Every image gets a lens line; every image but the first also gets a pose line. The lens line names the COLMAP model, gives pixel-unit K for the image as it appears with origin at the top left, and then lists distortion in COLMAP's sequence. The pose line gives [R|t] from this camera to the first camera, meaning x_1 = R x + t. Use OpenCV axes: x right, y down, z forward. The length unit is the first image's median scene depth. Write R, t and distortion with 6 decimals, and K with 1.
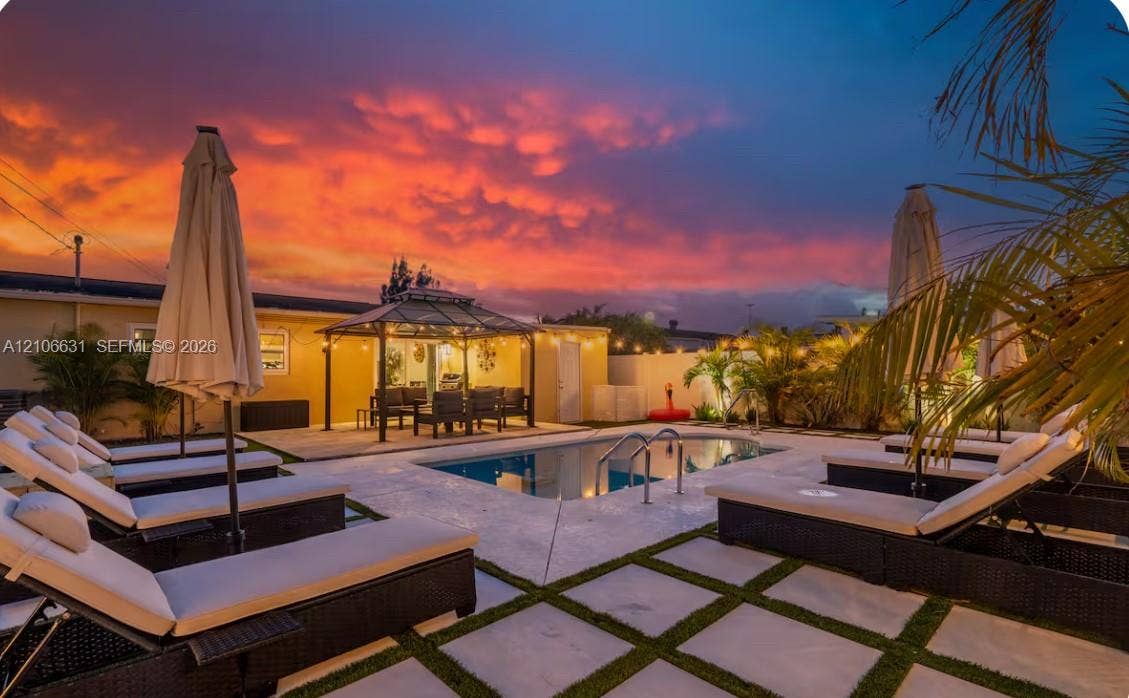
lens RADIAL K [[522.8, 0, 564.5], [0, 522.8, 349.0], [0, 0, 1]] dist [0.000922, 0.000278]
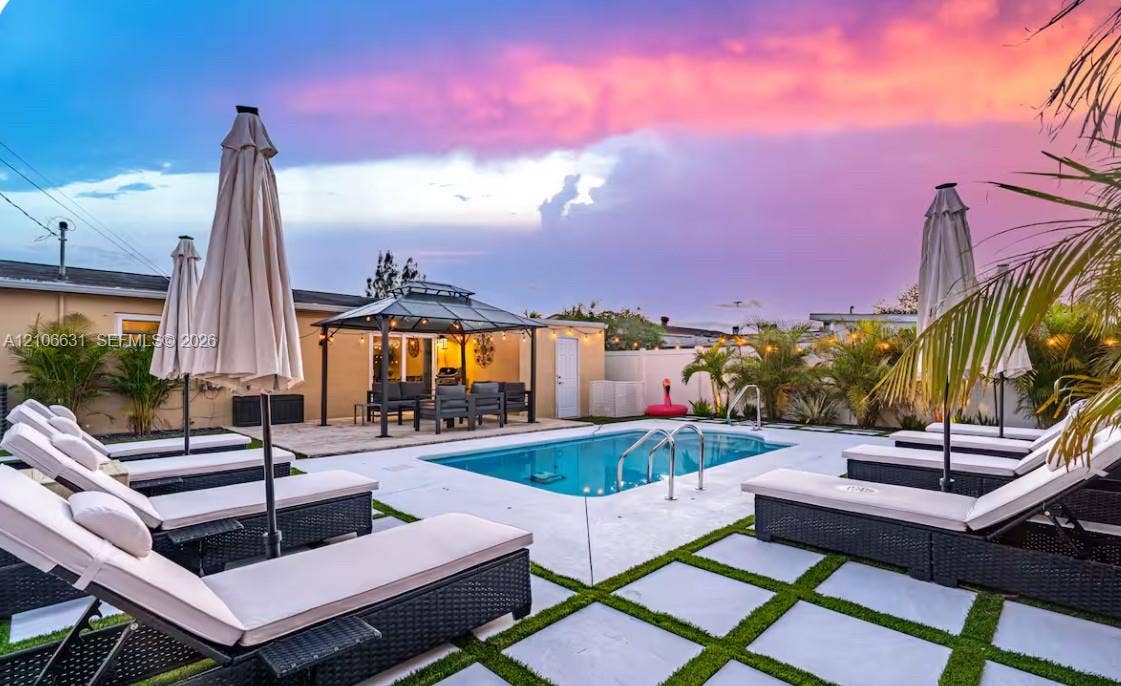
lens RADIAL K [[520.2, 0, 560.5], [0, 520.2, 343.0], [0, 0, 1]] dist [0.000595, -0.000258]
pose [[0.999160, 0.007586, 0.040278, -0.116901], [-0.007449, 0.999966, -0.003538, 0.003298], [-0.040303, 0.003234, 0.999182, 0.024580]]
